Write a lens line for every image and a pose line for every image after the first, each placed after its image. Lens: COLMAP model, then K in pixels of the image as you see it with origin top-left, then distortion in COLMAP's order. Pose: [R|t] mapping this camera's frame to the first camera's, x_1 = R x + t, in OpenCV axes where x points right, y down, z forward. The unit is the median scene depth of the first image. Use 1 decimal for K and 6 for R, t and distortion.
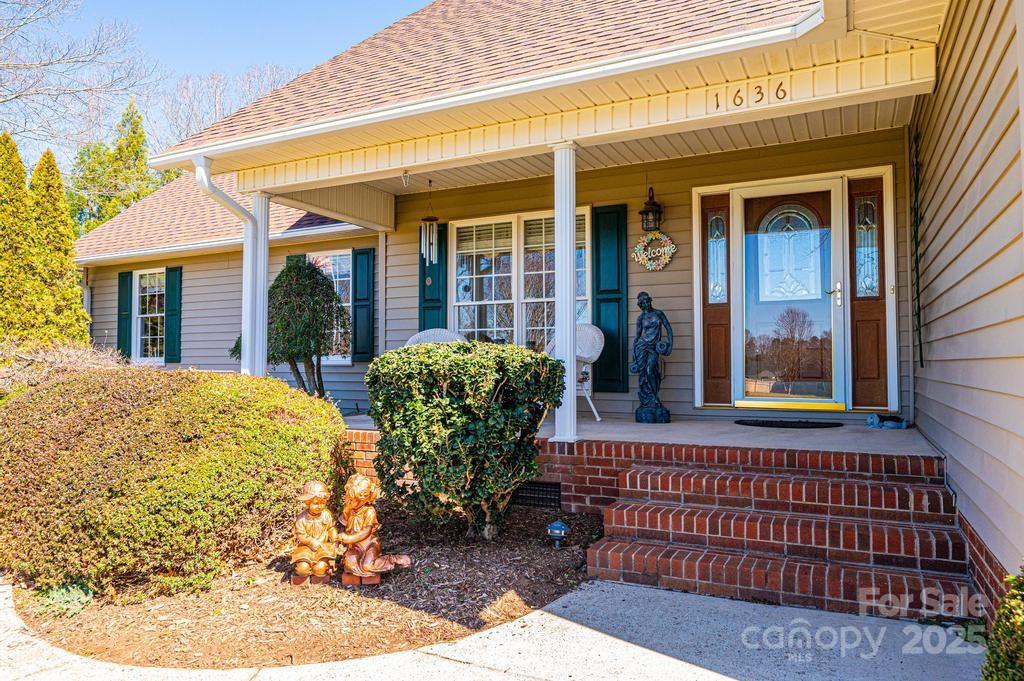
lens RADIAL K [[692.8, 0, 516.1], [0, 692.8, 343.2], [0, 0, 1]] dist [0.002401, 0.001944]
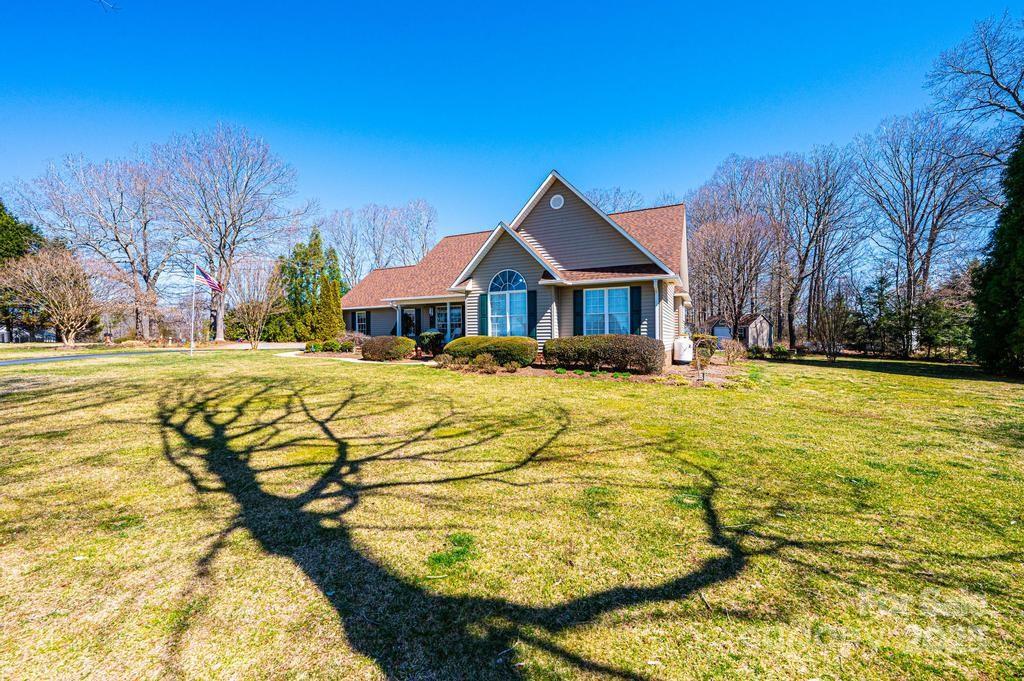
lens RADIAL K [[411.8, 0, 509.3], [0, 411.8, 343.1], [0, 0, 1]] dist [-0.000329, 0.000133]
pose [[0.999940, -0.004763, 0.009849, 0.461143], [0.004365, 0.999188, 0.040047, -0.035421], [-0.010032, -0.040001, 0.999149, -2.252960]]
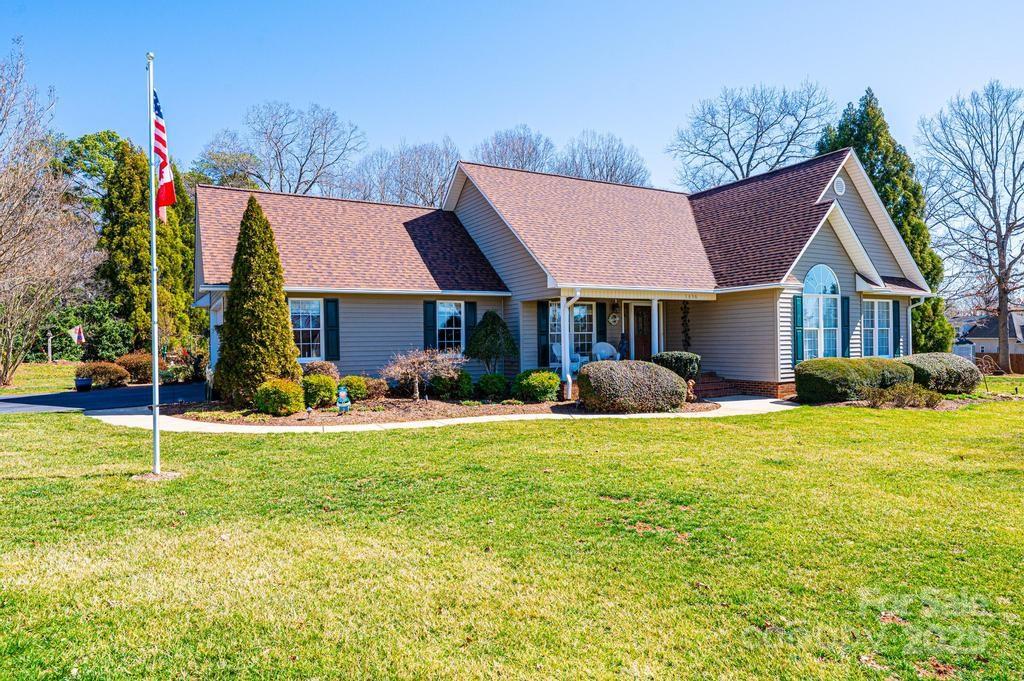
lens RADIAL K [[624.4, 0, 508.1], [0, 624.4, 333.3], [0, 0, 1]] dist [-0.001843, 0.001559]
pose [[0.563230, 0.004918, 0.826285, -2.460910], [-0.011422, 0.999933, 0.001835, -0.068854], [-0.826221, -0.010471, 0.563249, -0.208252]]
